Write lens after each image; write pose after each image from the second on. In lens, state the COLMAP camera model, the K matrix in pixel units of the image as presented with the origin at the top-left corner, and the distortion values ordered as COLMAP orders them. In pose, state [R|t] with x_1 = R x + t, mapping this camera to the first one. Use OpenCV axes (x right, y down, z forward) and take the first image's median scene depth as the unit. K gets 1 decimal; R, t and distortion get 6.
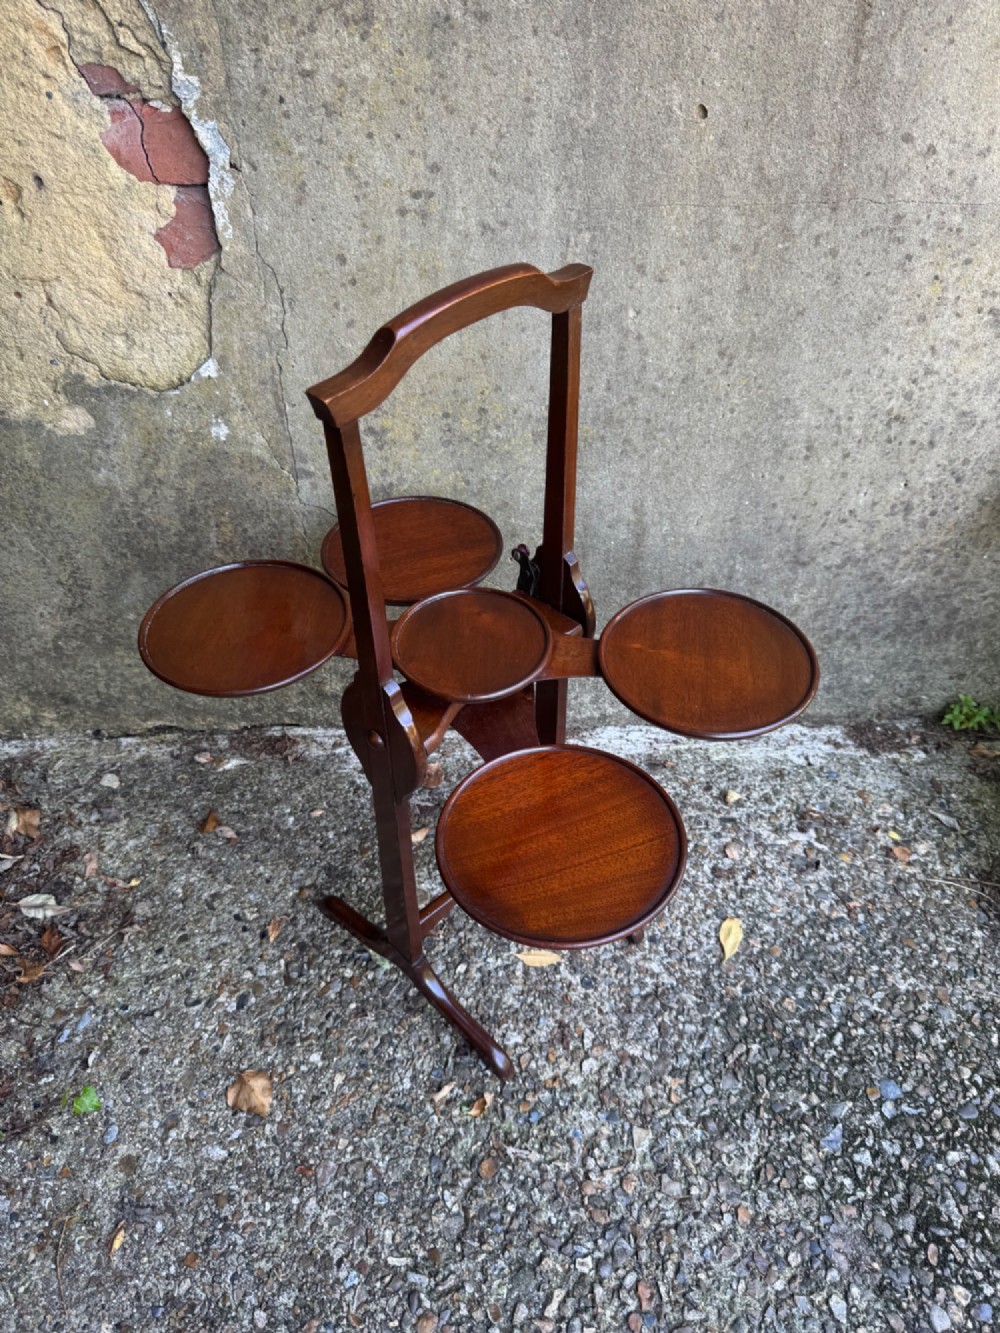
lens RADIAL K [[947.4, 0, 494.3], [0, 947.4, 673.0], [0, 0, 1]] dist [-0.008153, -0.005337]
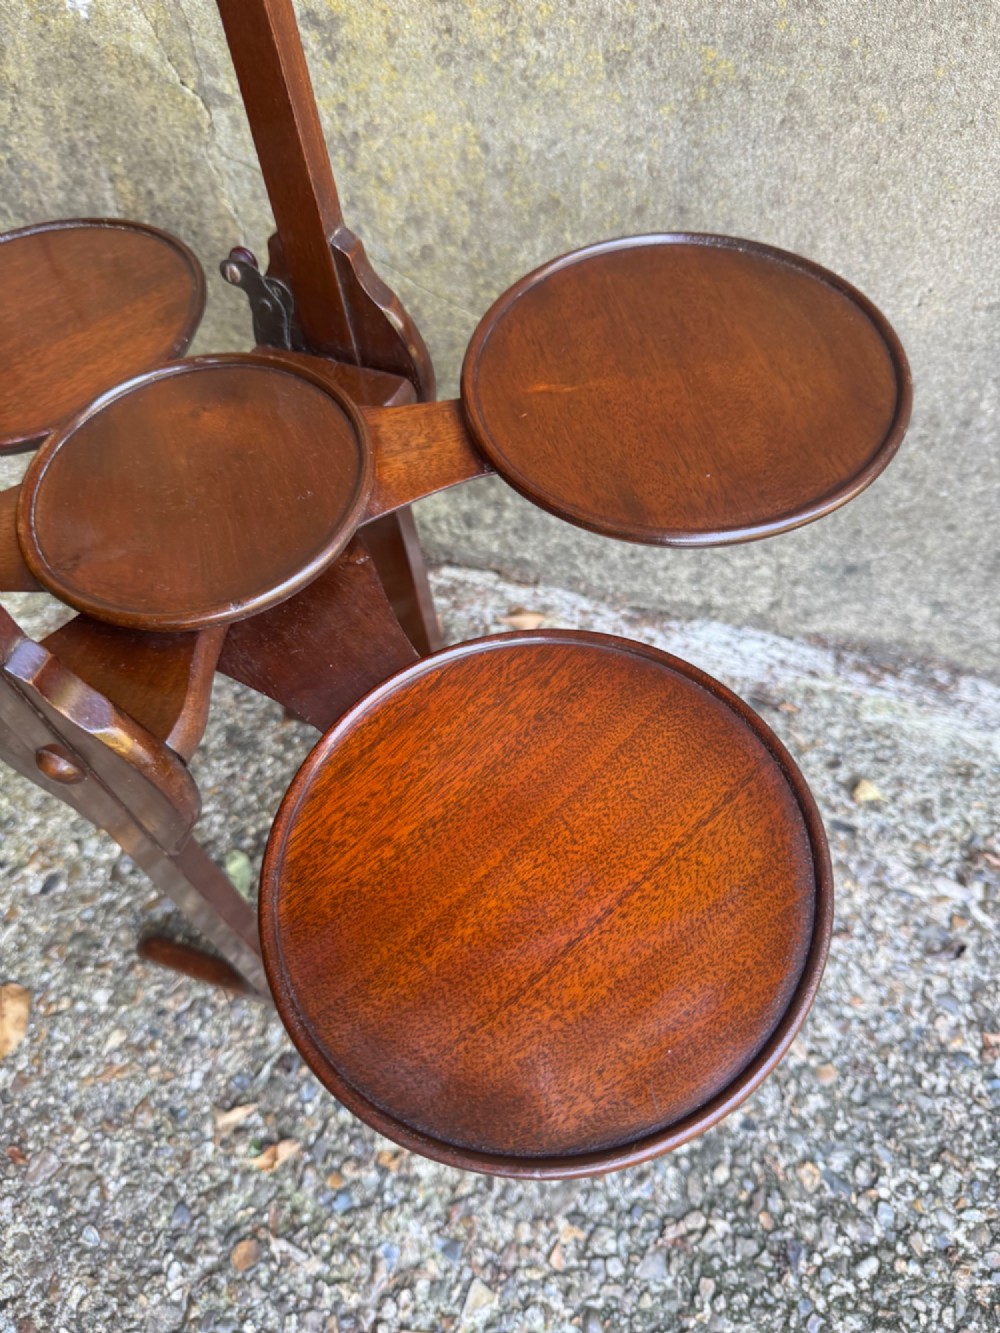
lens RADIAL K [[961.4, 0, 499.7], [0, 961.4, 671.0], [0, 0, 1]] dist [-0.033990, 0.009799]
pose [[0.937057, 0.257329, -0.236021, 0.203886], [-0.193576, 0.945398, 0.262205, -0.071834], [0.290607, -0.200013, 0.935704, 0.484520]]
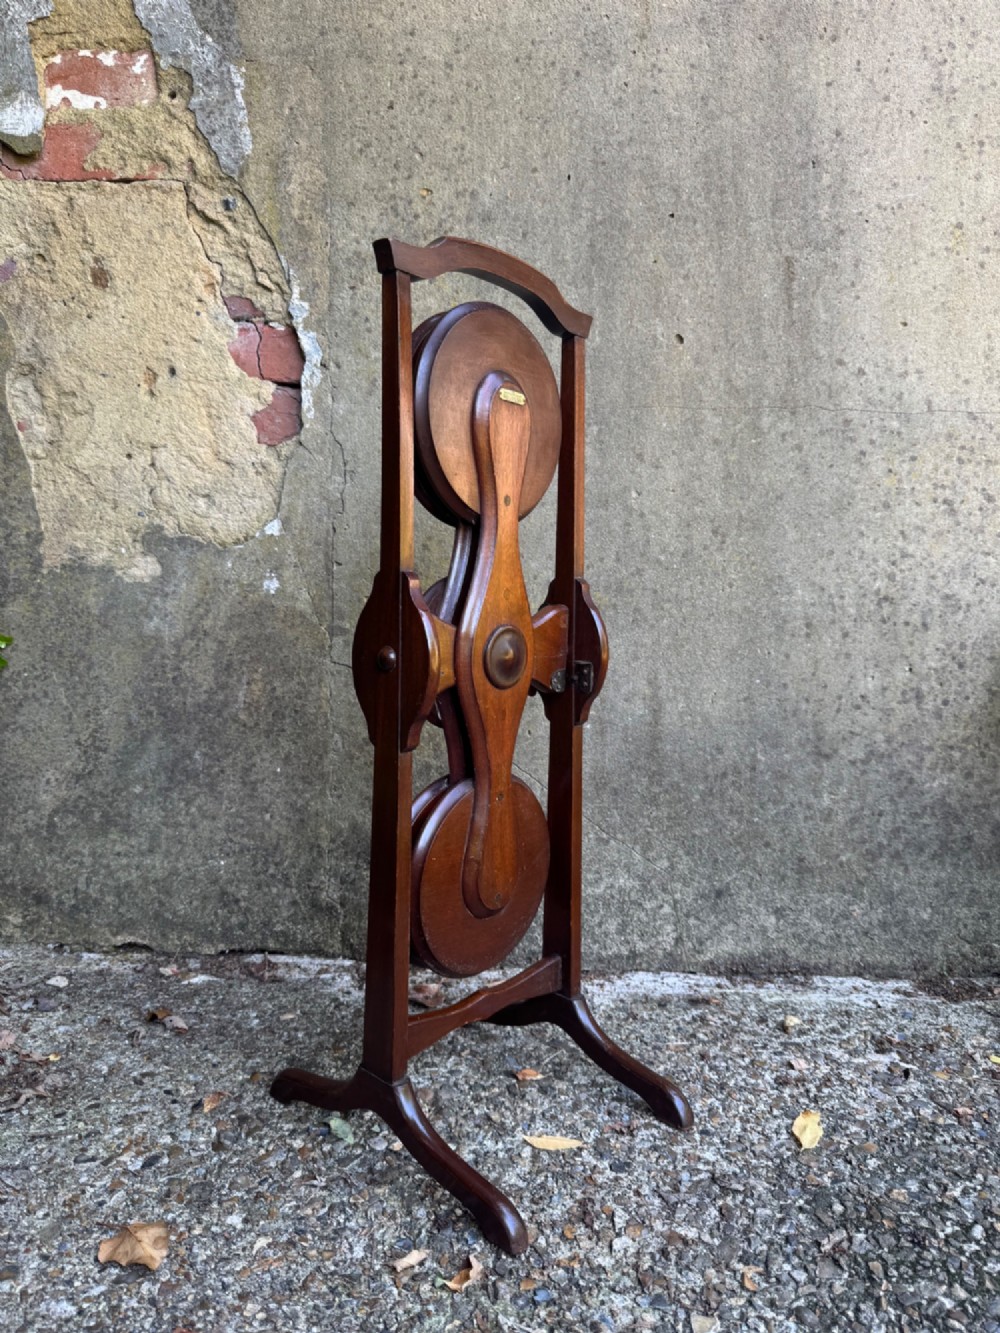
lens RADIAL K [[949.3, 0, 501.3], [0, 949.3, 676.4], [0, 0, 1]] dist [-0.009804, -0.001193]
pose [[0.999045, 0.027818, -0.033696, 0.023779], [-0.042608, 0.791121, -0.610174, 0.526758], [0.009684, 0.611027, 0.791550, 0.199853]]
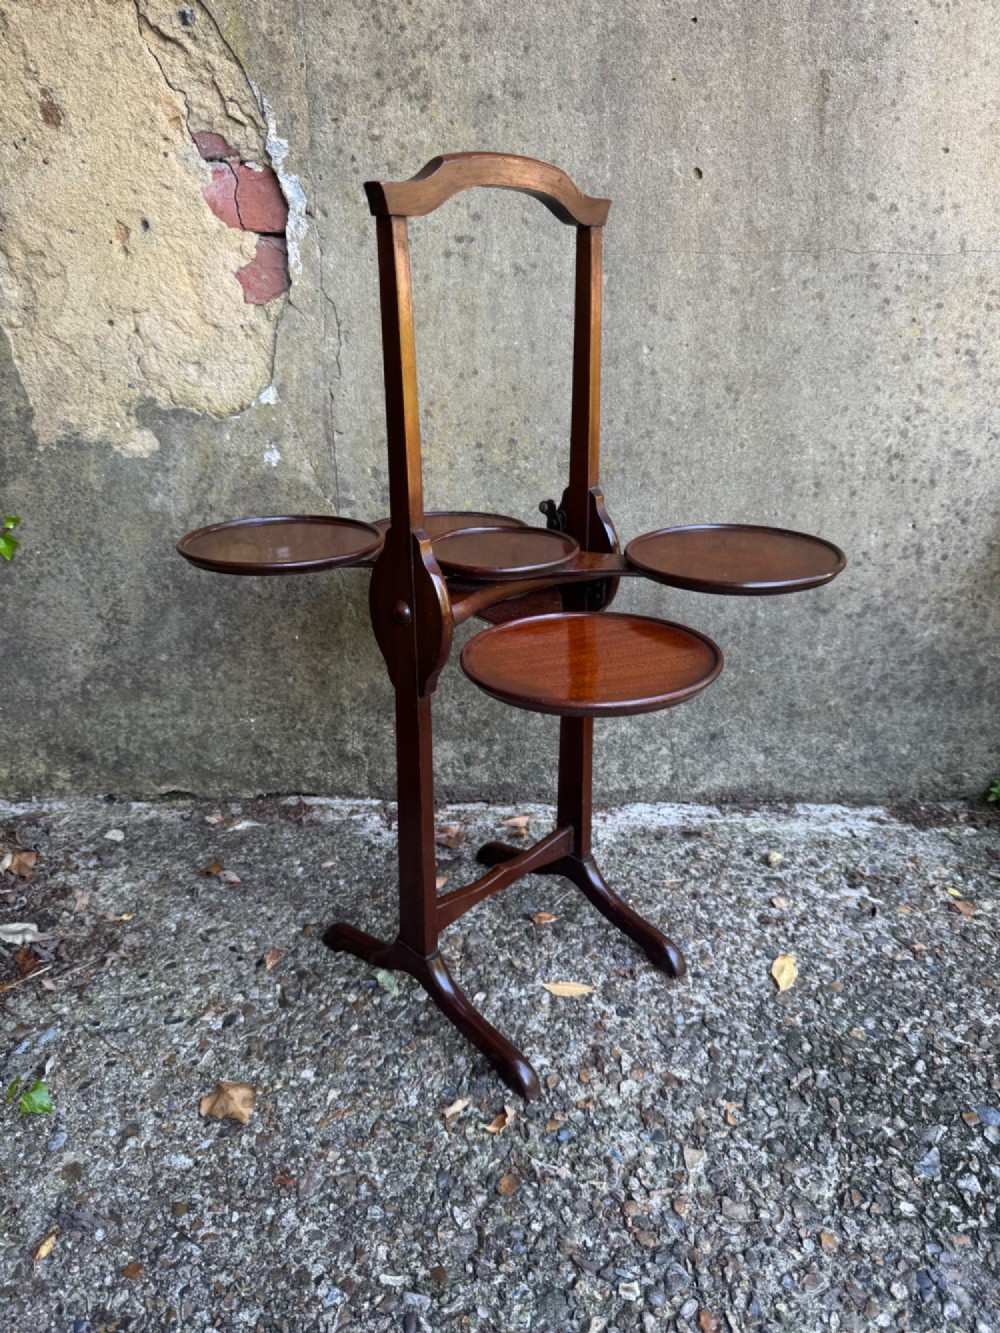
lens RADIAL K [[949.4, 0, 498.8], [0, 949.4, 671.9], [0, 0, 1]] dist [-0.011226, -0.001397]
pose [[0.999714, 0.011368, -0.021054, -0.002255], [-0.018069, 0.935507, -0.352845, 0.379015], [0.015685, 0.353124, 0.935445, 0.074129]]
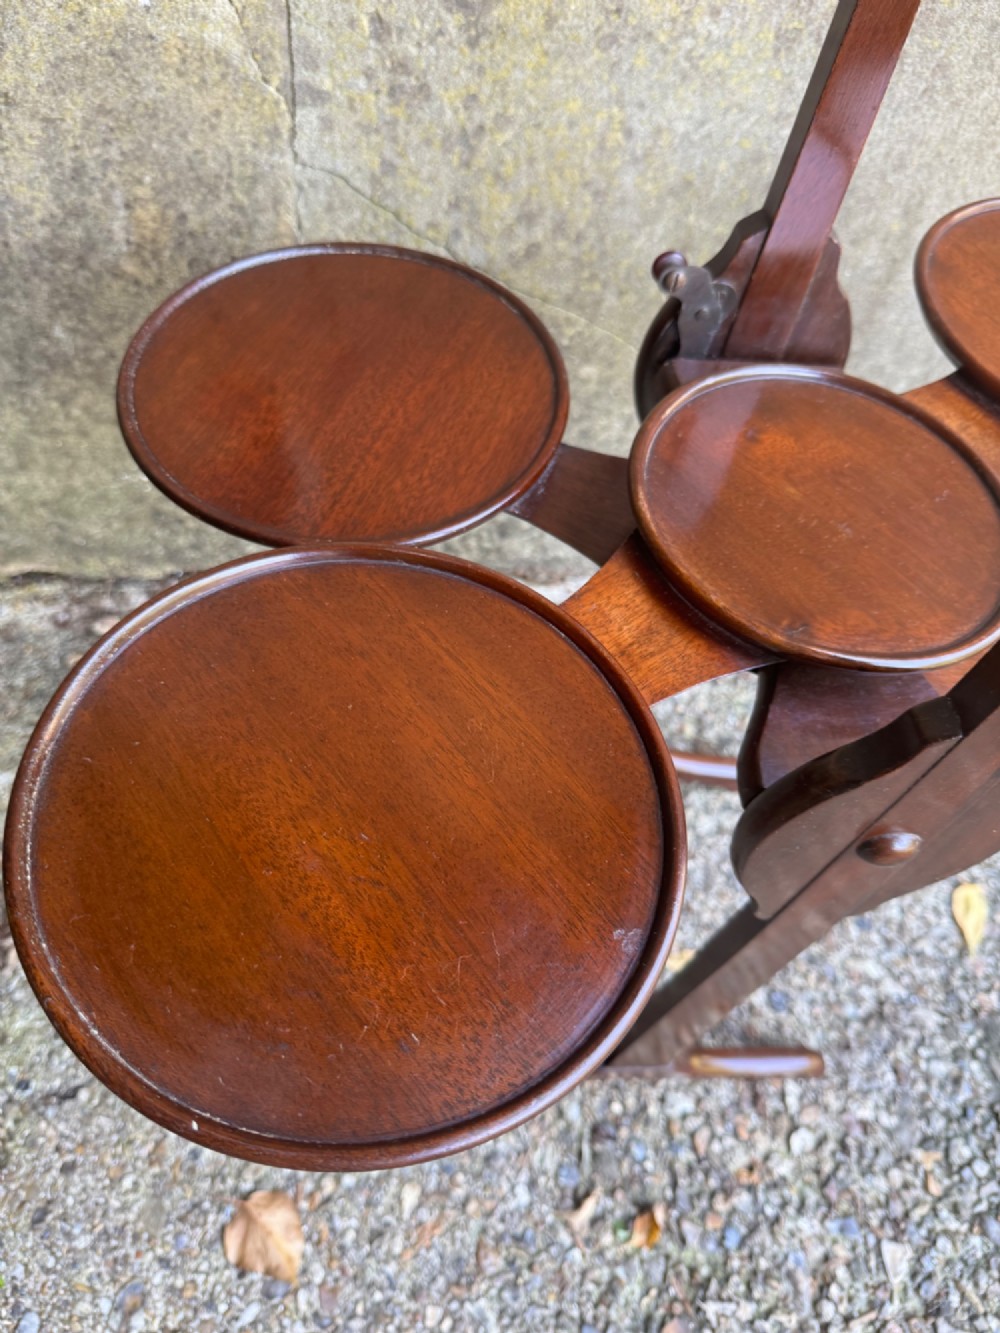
lens RADIAL K [[970.9, 0, 491.6], [0, 970.9, 667.7], [0, 0, 1]] dist [-0.037292, 0.010647]
pose [[0.992140, -0.009272, 0.124785, -0.189565], [-0.019353, 0.973880, 0.226236, -0.039827], [-0.123624, -0.226873, 0.966046, 0.486774]]
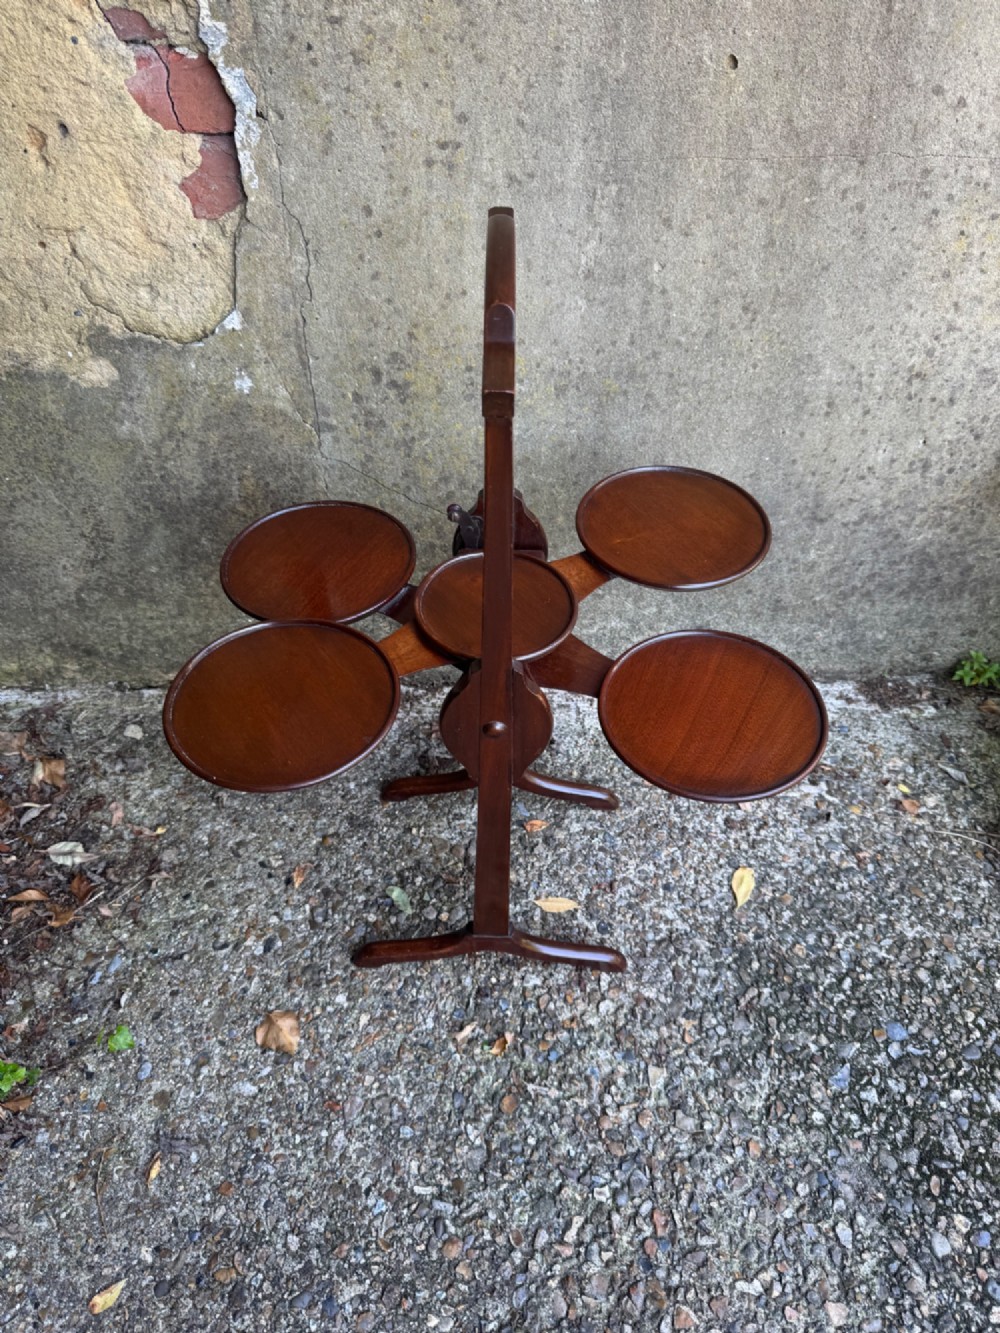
lens RADIAL K [[949.4, 0, 498.8], [0, 949.4, 671.9], [0, 0, 1]] dist [-0.011226, -0.001397]
pose [[0.999985, 0.004921, 0.002544, -0.021688], [-0.005032, 0.998954, 0.045448, 0.001989], [-0.002318, -0.045460, 0.998963, -0.018284]]
